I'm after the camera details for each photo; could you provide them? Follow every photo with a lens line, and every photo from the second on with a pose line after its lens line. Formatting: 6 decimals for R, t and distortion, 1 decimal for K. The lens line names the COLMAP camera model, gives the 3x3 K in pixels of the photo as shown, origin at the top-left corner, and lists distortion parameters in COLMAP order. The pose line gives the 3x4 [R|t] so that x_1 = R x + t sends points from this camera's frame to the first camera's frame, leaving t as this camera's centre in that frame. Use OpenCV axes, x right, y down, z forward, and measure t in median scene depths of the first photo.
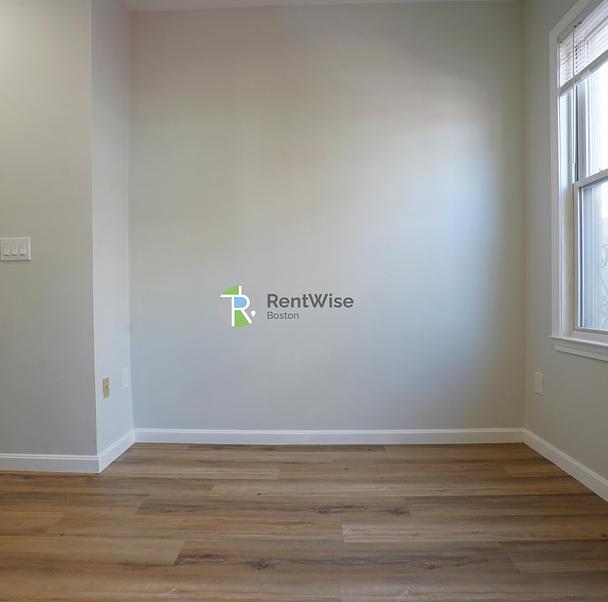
lens RADIAL K [[419.7, 0, 304.0], [0, 419.7, 301.0], [0, 0, 1]] dist [-0.064686, 0.035771]
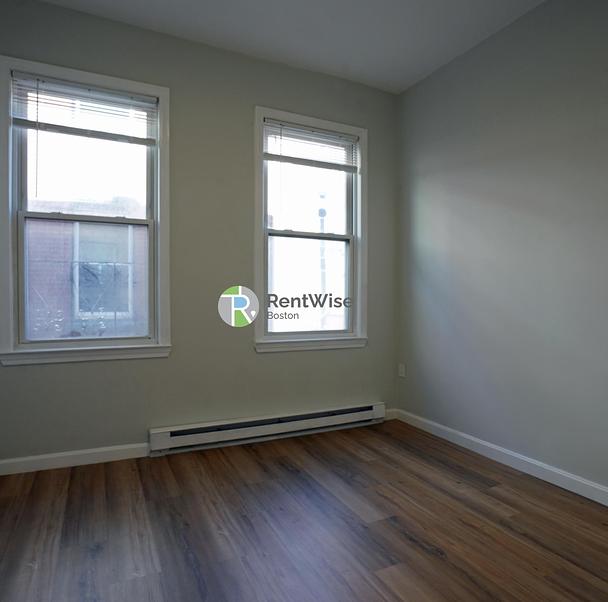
lens RADIAL K [[431.0, 0, 295.5], [0, 431.0, 308.8], [0, 0, 1]] dist [-0.071500, 0.031008]
pose [[-0.438608, -0.023732, 0.898365, -0.722980], [0.033616, 0.998518, 0.042790, -0.049651], [-0.898050, 0.048967, -0.437160, 0.886165]]
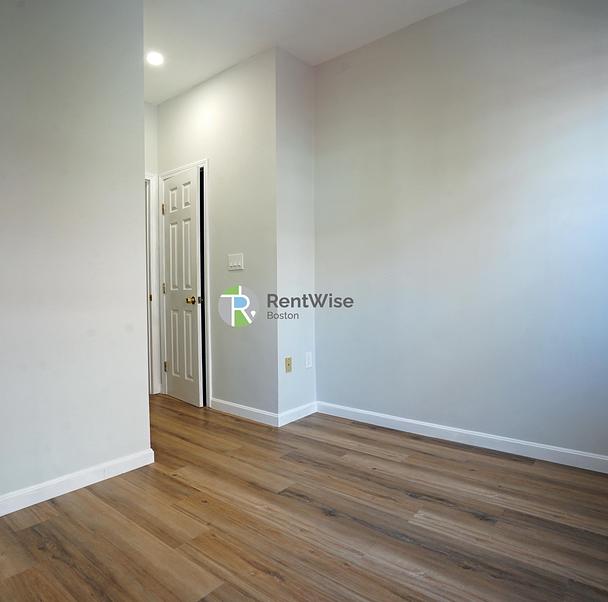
lens RADIAL K [[419.7, 0, 304.0], [0, 419.7, 301.0], [0, 0, 1]] dist [-0.064686, 0.035771]
pose [[0.795274, 0.014812, -0.606070, 0.425453], [-0.006452, 0.999852, 0.015970, -0.017448], [0.606216, -0.008790, 0.795251, -0.032512]]
